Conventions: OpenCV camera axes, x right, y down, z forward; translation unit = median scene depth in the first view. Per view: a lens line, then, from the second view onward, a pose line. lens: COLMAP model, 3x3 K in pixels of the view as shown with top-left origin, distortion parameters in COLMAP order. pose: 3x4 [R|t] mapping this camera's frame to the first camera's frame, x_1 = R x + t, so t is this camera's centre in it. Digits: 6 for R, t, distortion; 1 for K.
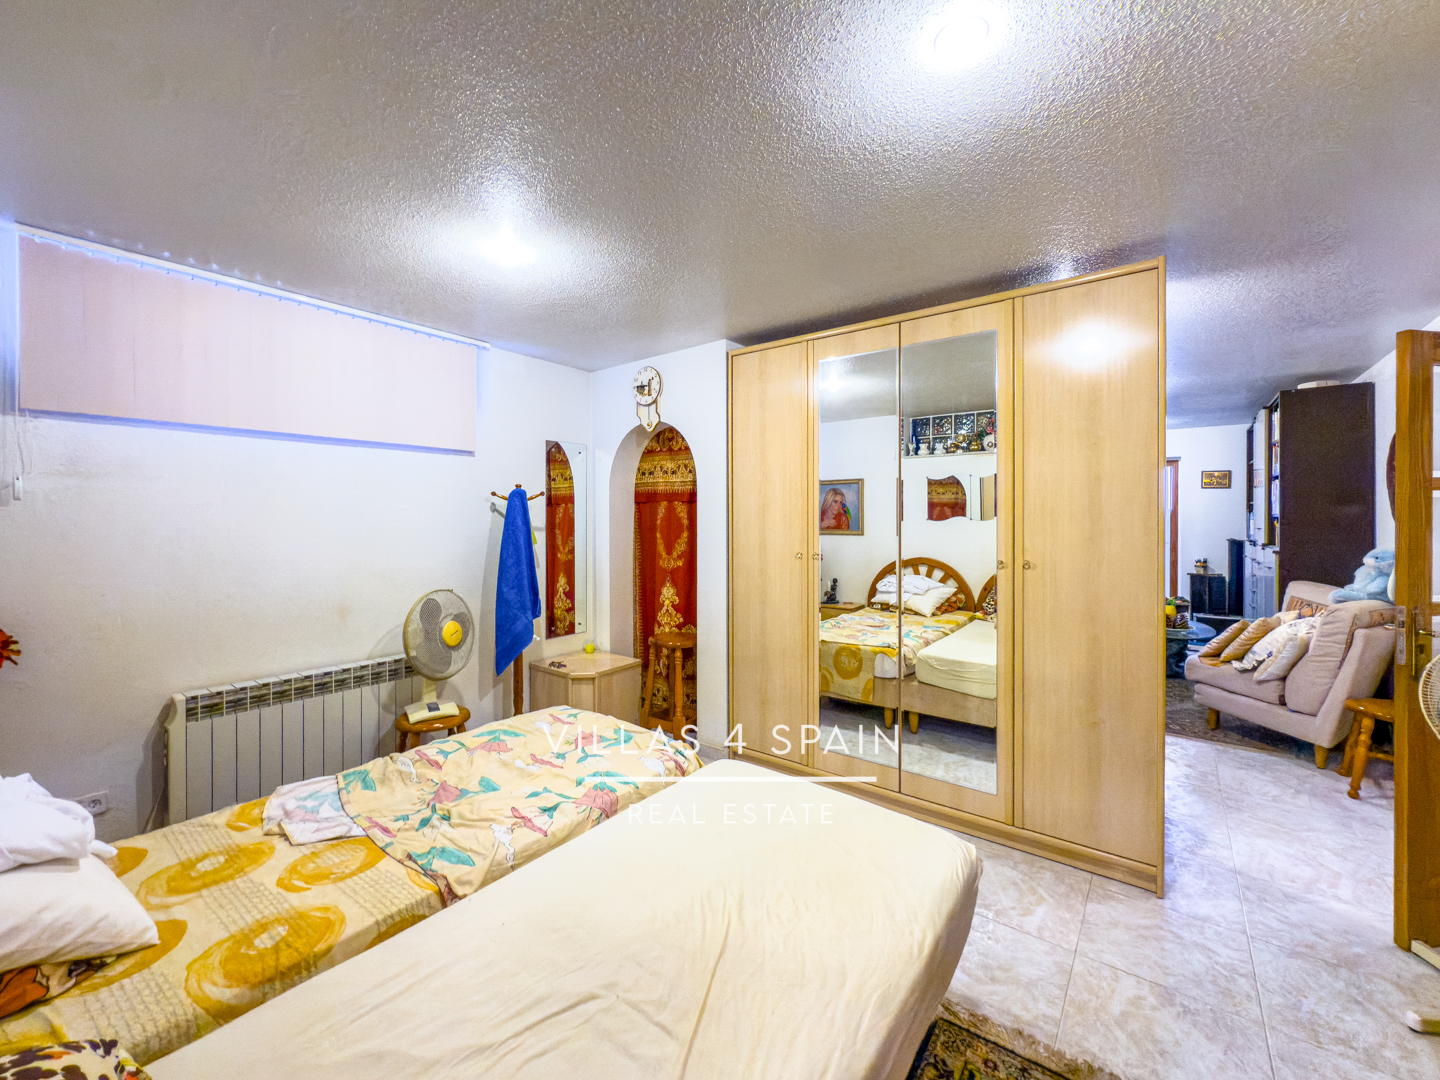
lens RADIAL K [[580.6, 0, 717.0], [0, 580.6, 525.6], [0, 0, 1]] dist [-0.000390, 0.000059]
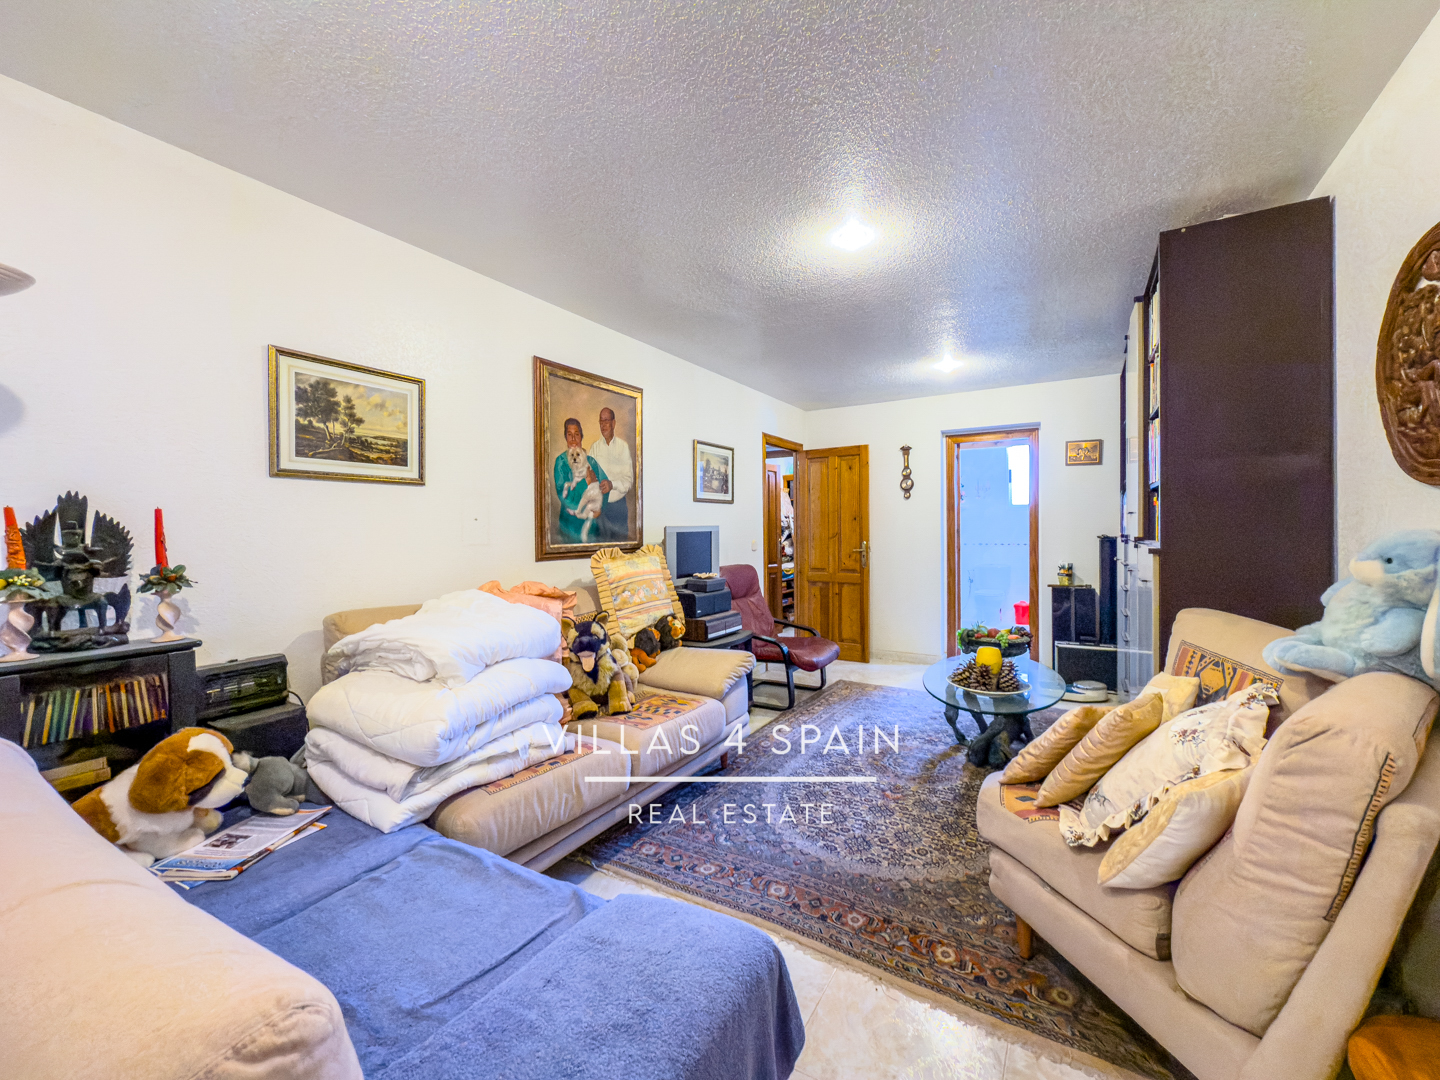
lens RADIAL K [[588.1, 0, 725.8], [0, 588.1, 538.0], [0, 0, 1]] dist [0.000018, 0.000317]
pose [[0.991895, -0.010006, 0.126664, 0.466933], [0.009443, 0.999943, 0.005045, 0.024792], [-0.126707, -0.003808, 0.991933, 0.476697]]
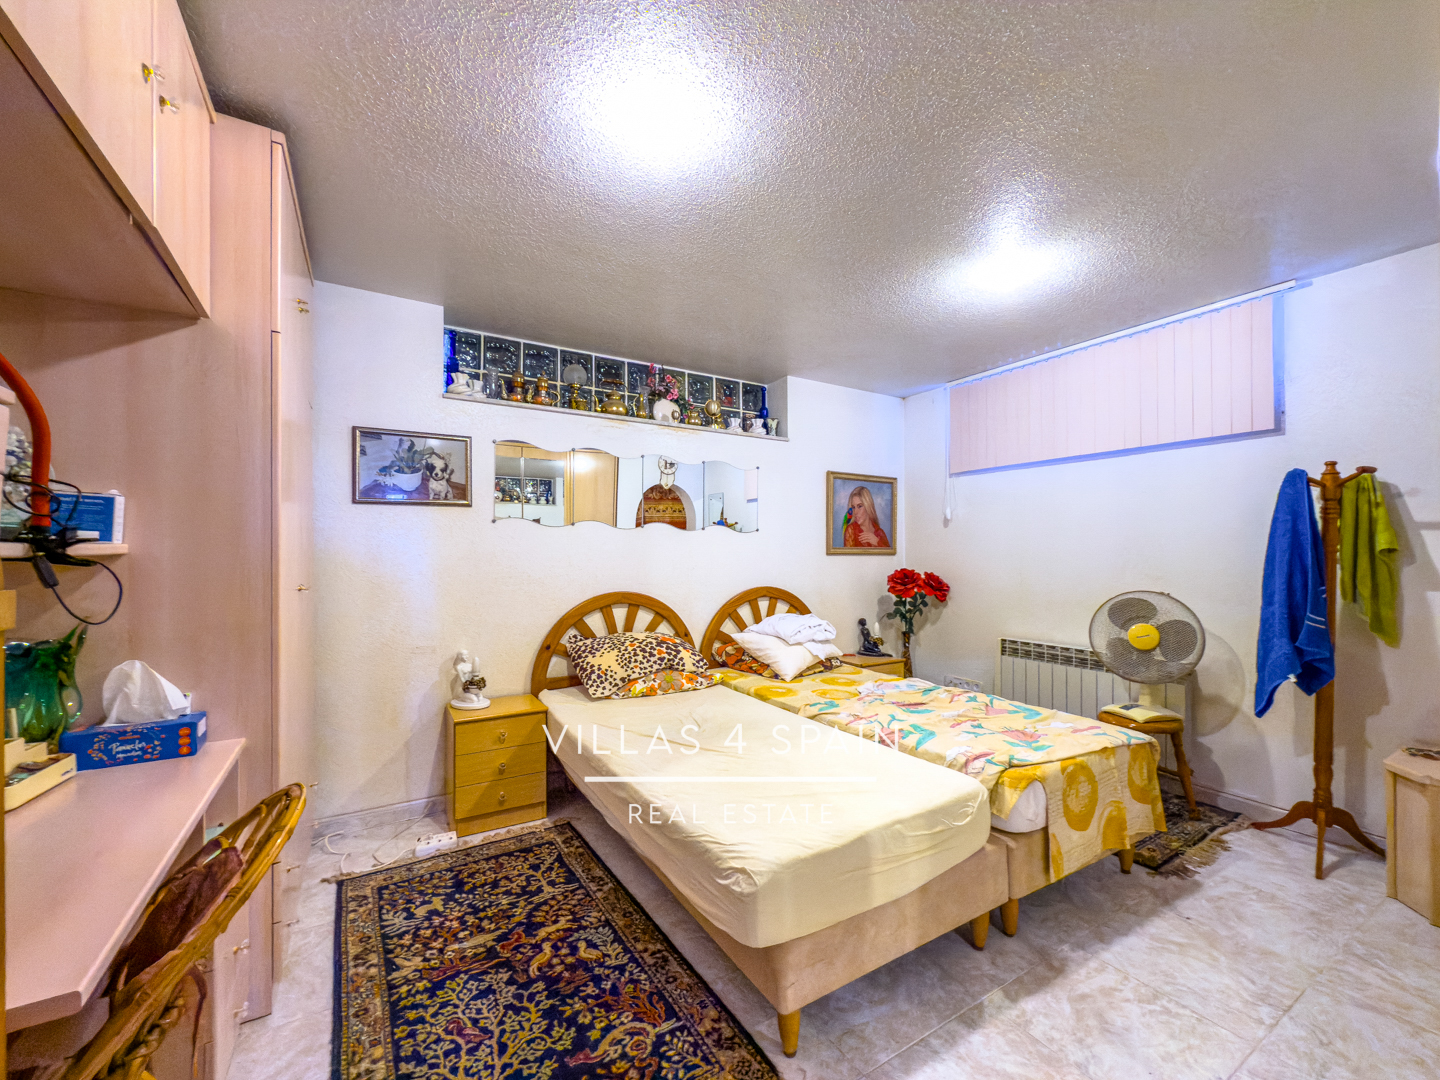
lens RADIAL K [[588.1, 0, 725.8], [0, 588.1, 538.0], [0, 0, 1]] dist [0.000018, 0.000317]
pose [[-0.352745, -0.023968, -0.935412, 1.572515], [-0.006428, 0.999710, -0.023192, 0.117287], [0.935697, -0.002168, -0.352797, 1.584427]]
